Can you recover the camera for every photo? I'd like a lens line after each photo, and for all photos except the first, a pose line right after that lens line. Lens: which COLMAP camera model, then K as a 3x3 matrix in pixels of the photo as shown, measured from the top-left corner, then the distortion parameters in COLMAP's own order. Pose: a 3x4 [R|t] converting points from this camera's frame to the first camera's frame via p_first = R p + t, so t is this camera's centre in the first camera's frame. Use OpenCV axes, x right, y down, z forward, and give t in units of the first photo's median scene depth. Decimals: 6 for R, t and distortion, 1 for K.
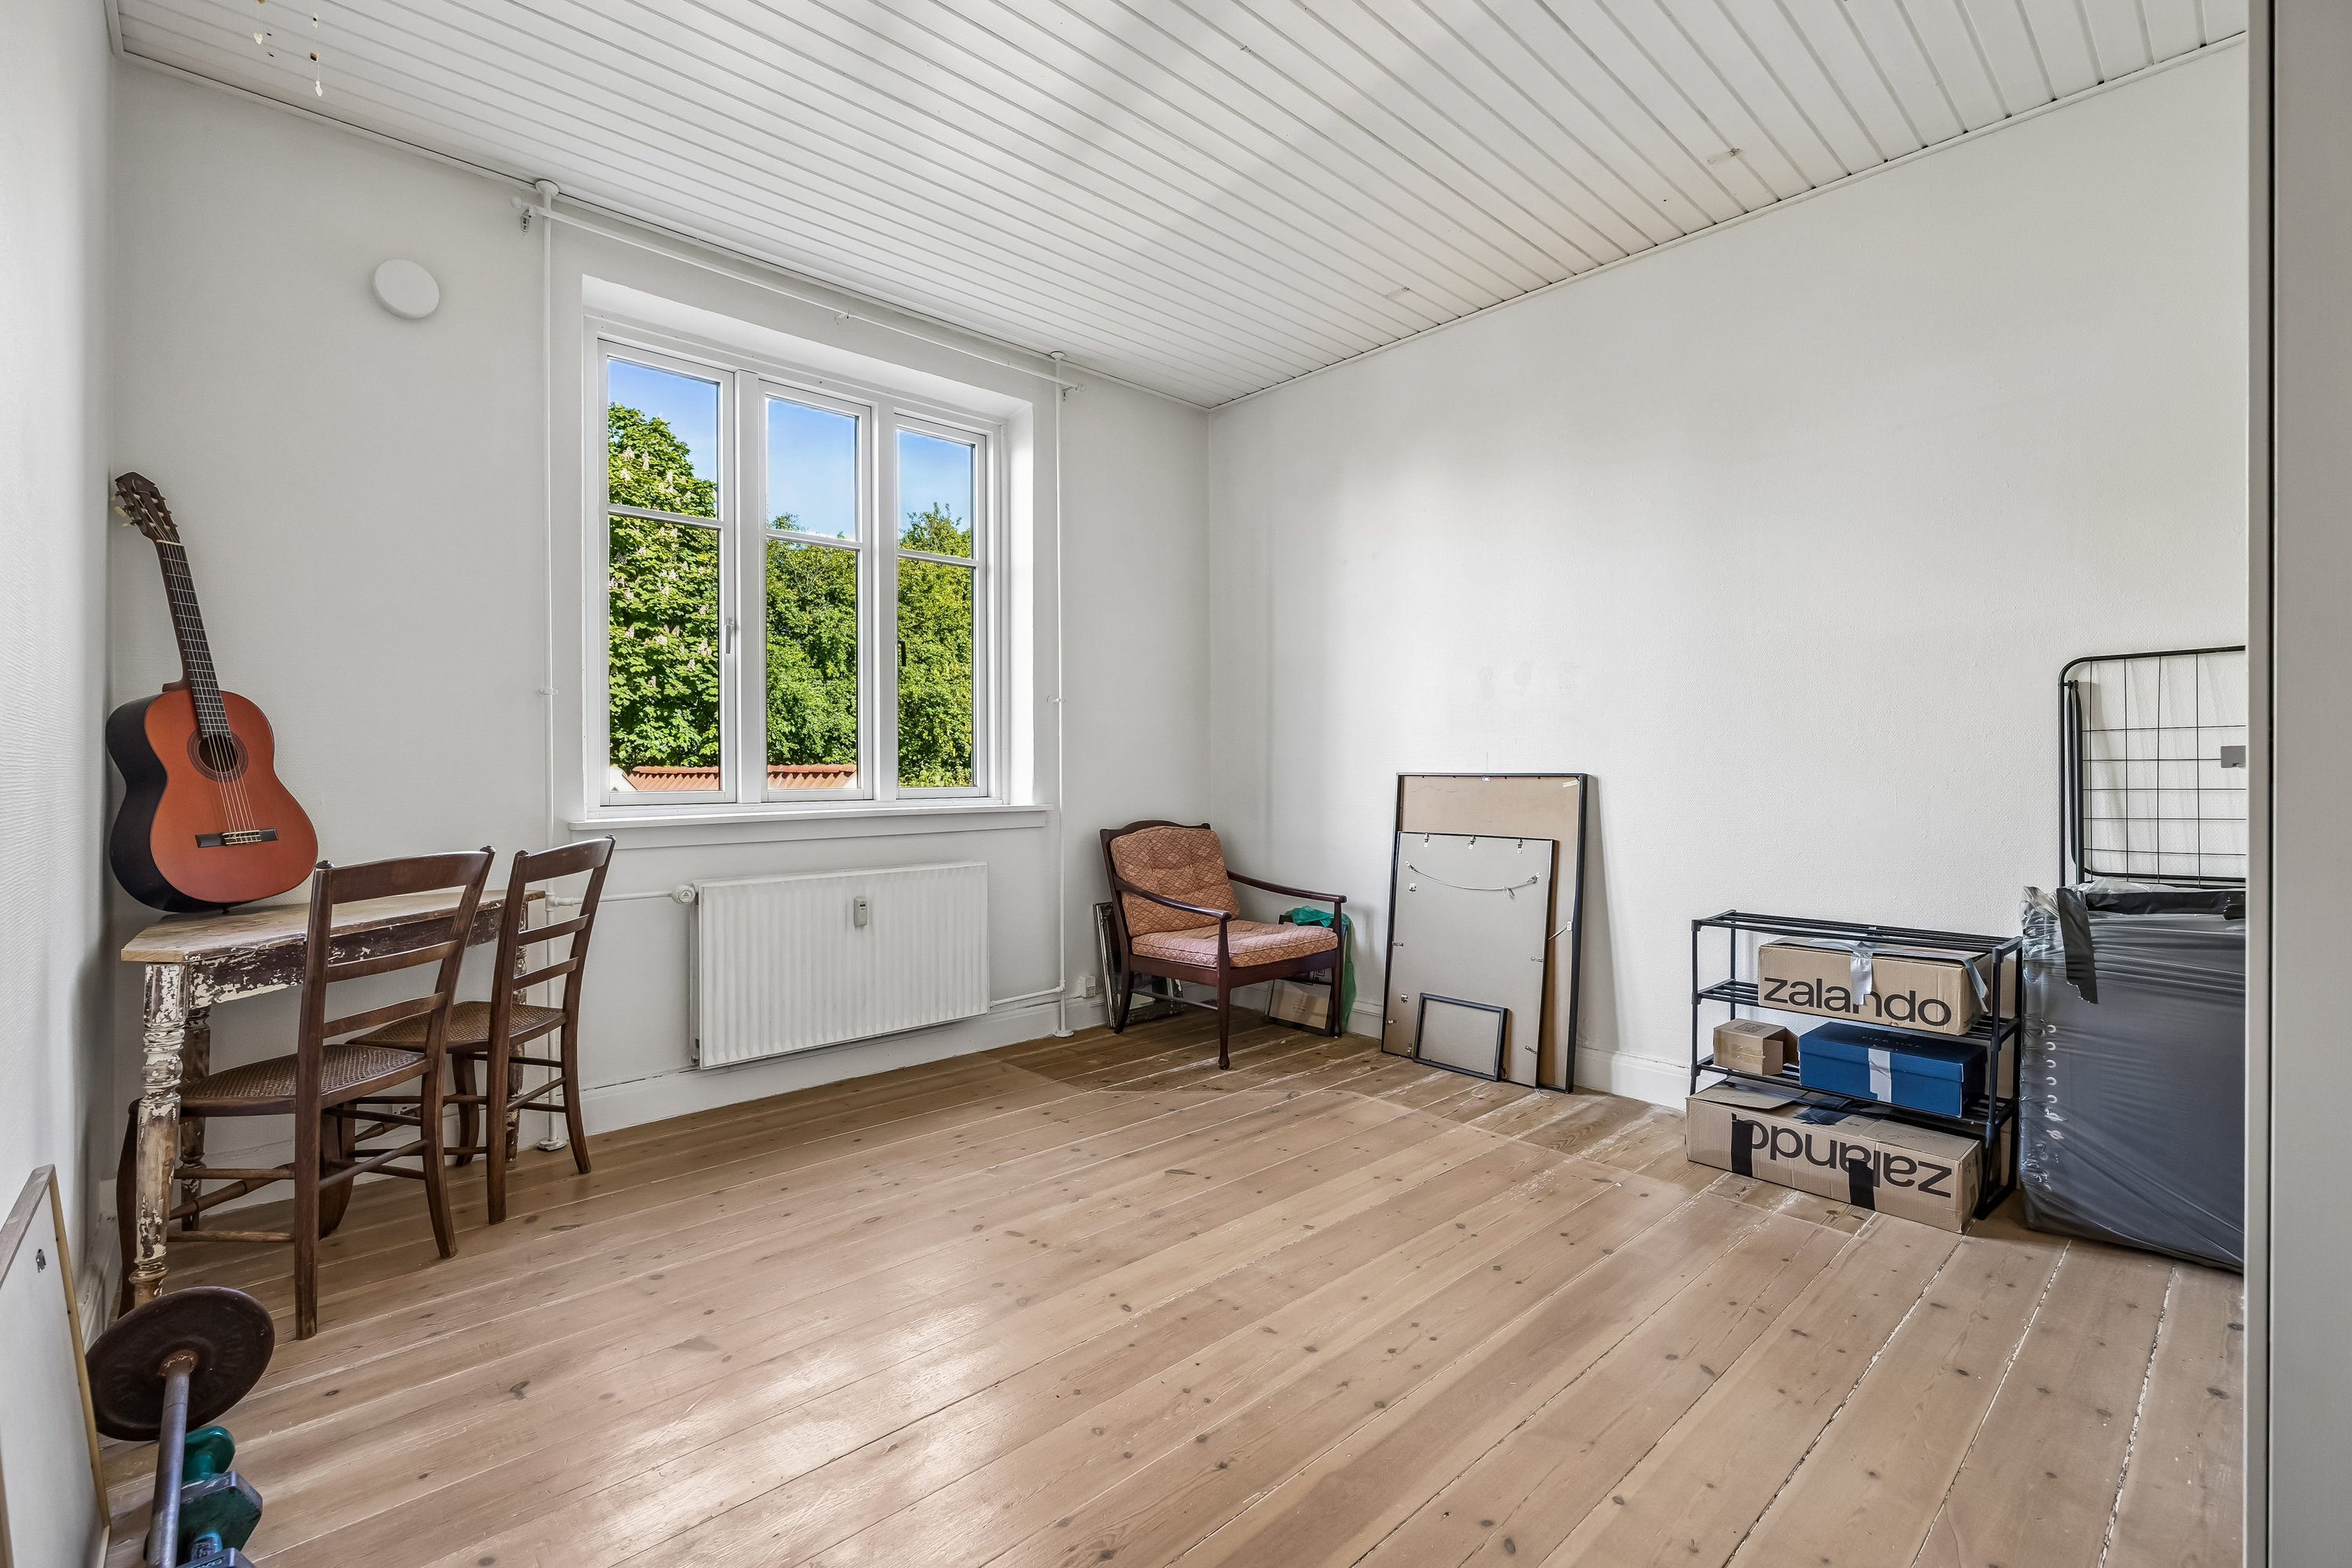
lens RADIAL K [[1047.2, 0, 1179.7], [0, 1047.2, 777.9], [0, 0, 1]] dist [-0.011849, 0.000203]
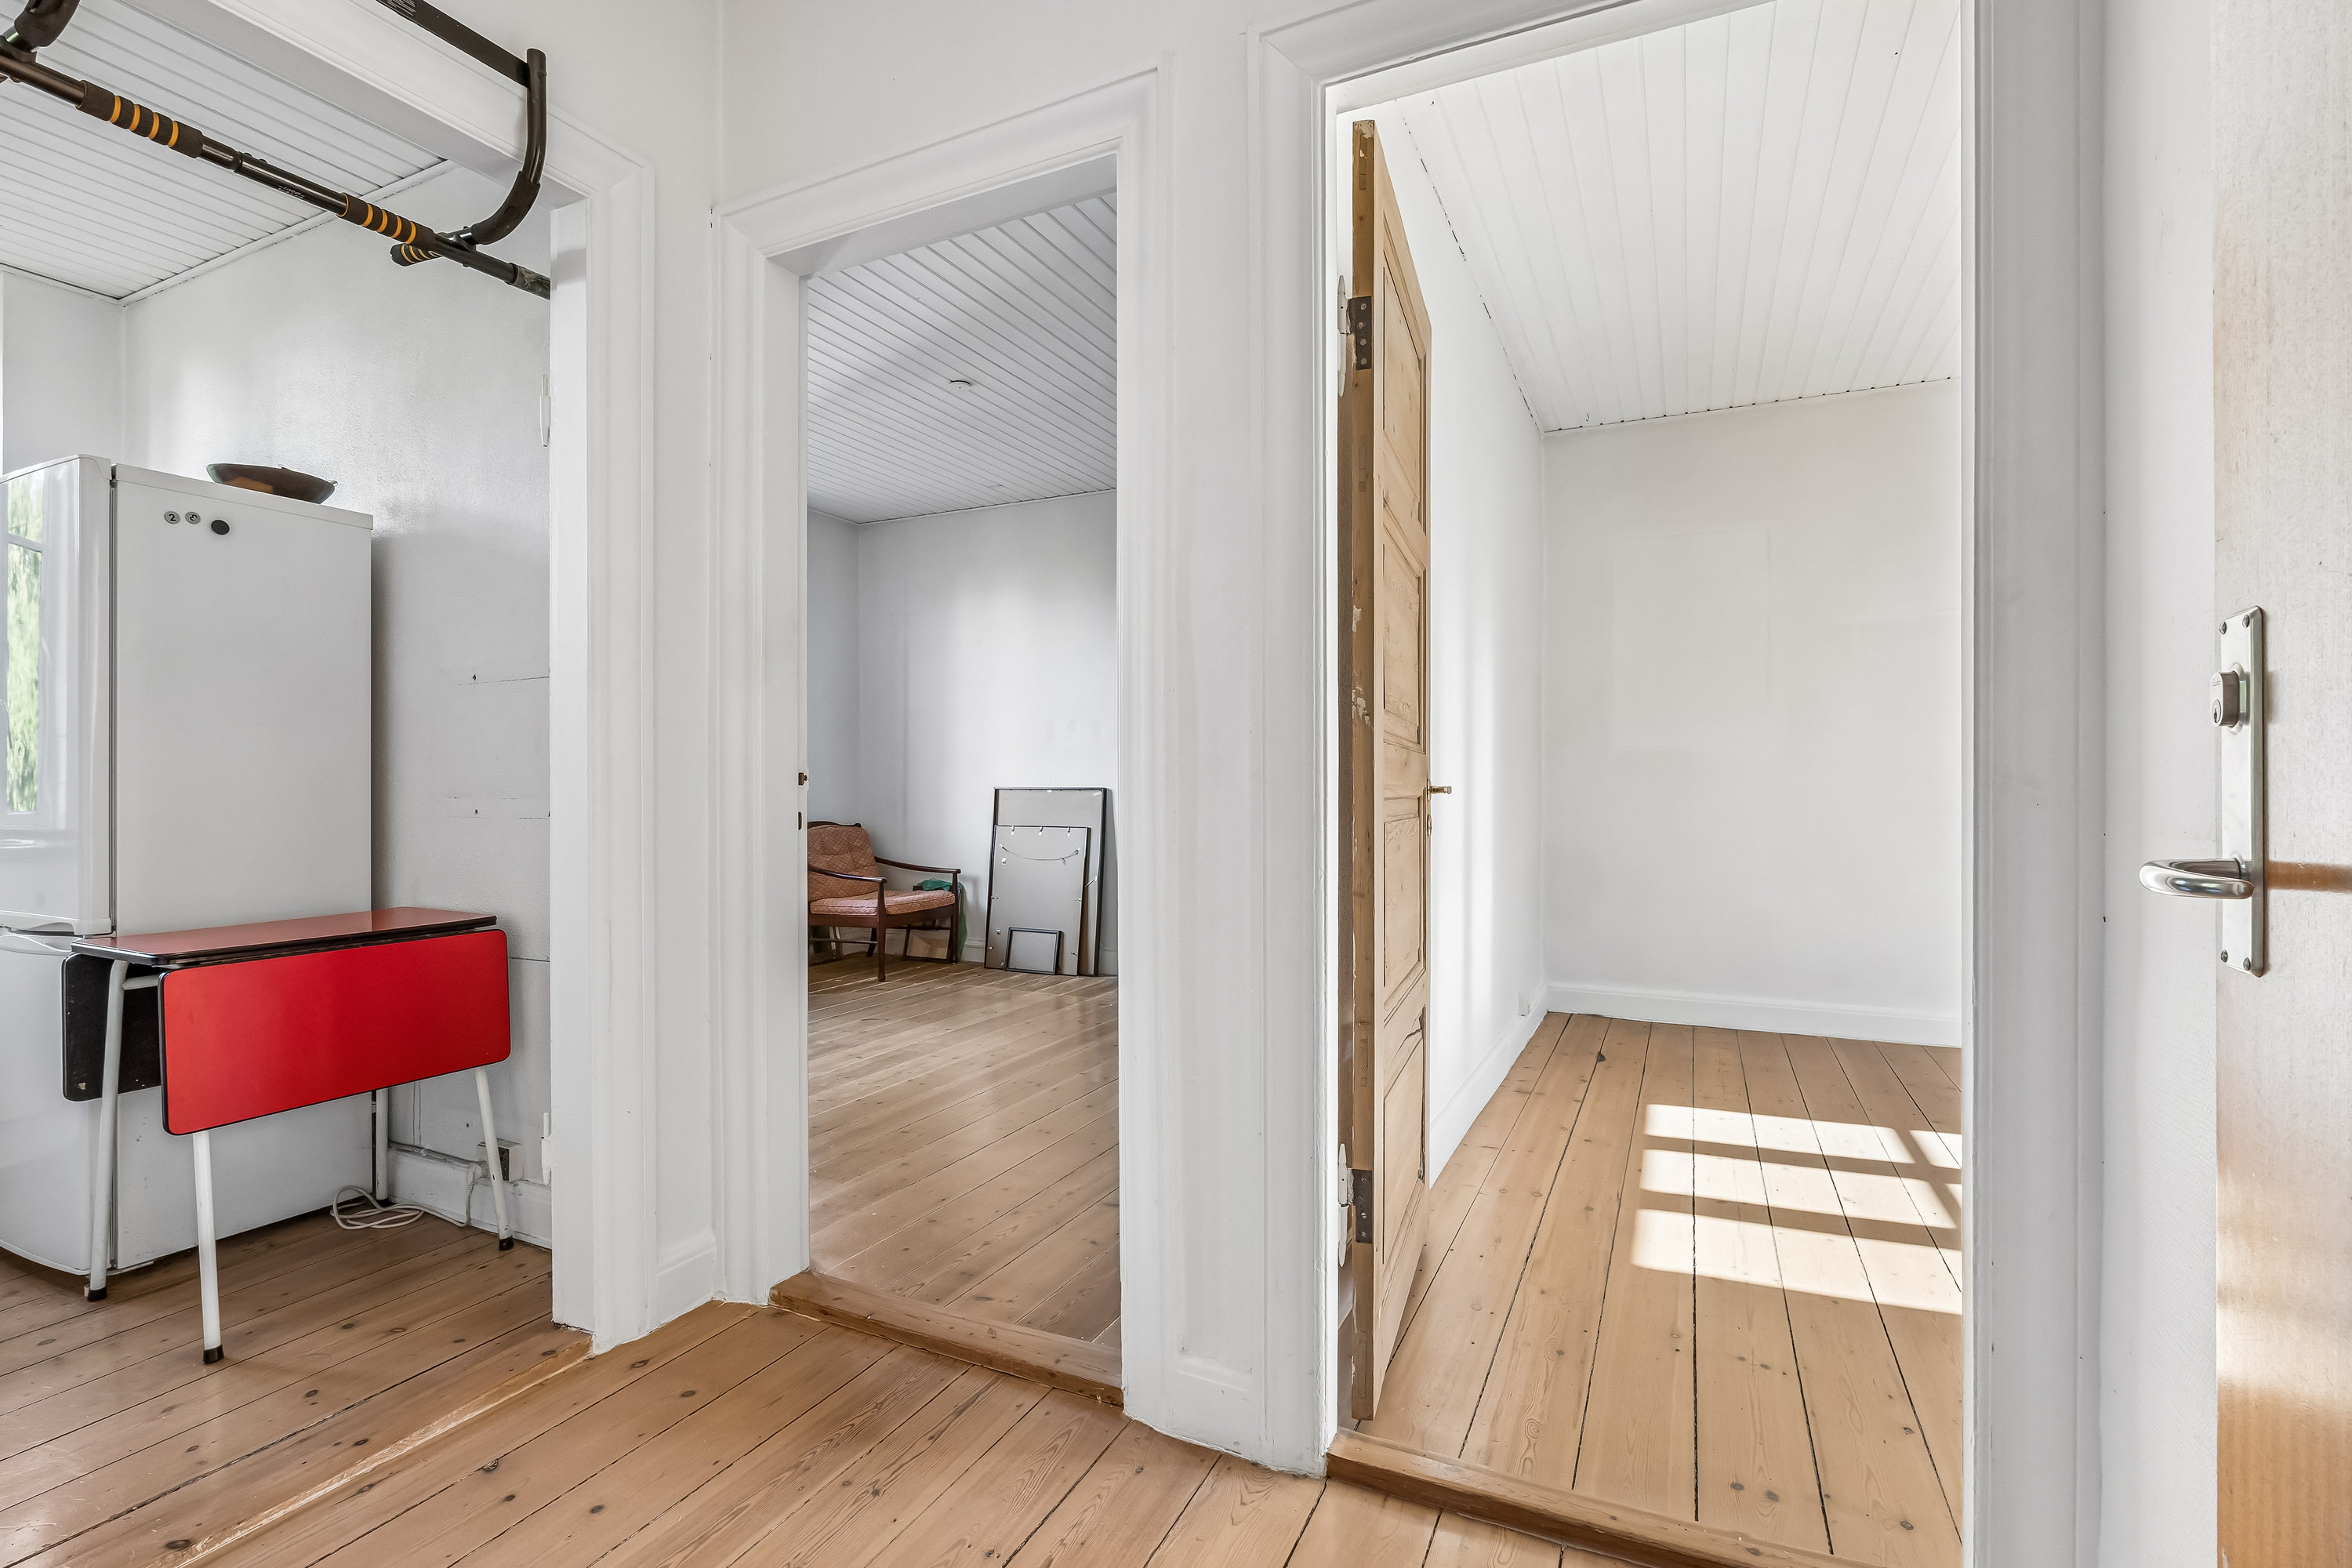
lens RADIAL K [[1090.4, 0, 1188.0], [0, 1090.4, 791.0], [0, 0, 1]] dist [-0.003548, 0.000043]
pose [[0.927912, 0.000758, 0.372798, -0.126989], [-0.000144, 0.999999, -0.001673, 0.003331], [-0.372799, 0.001499, 0.927911, -0.600257]]
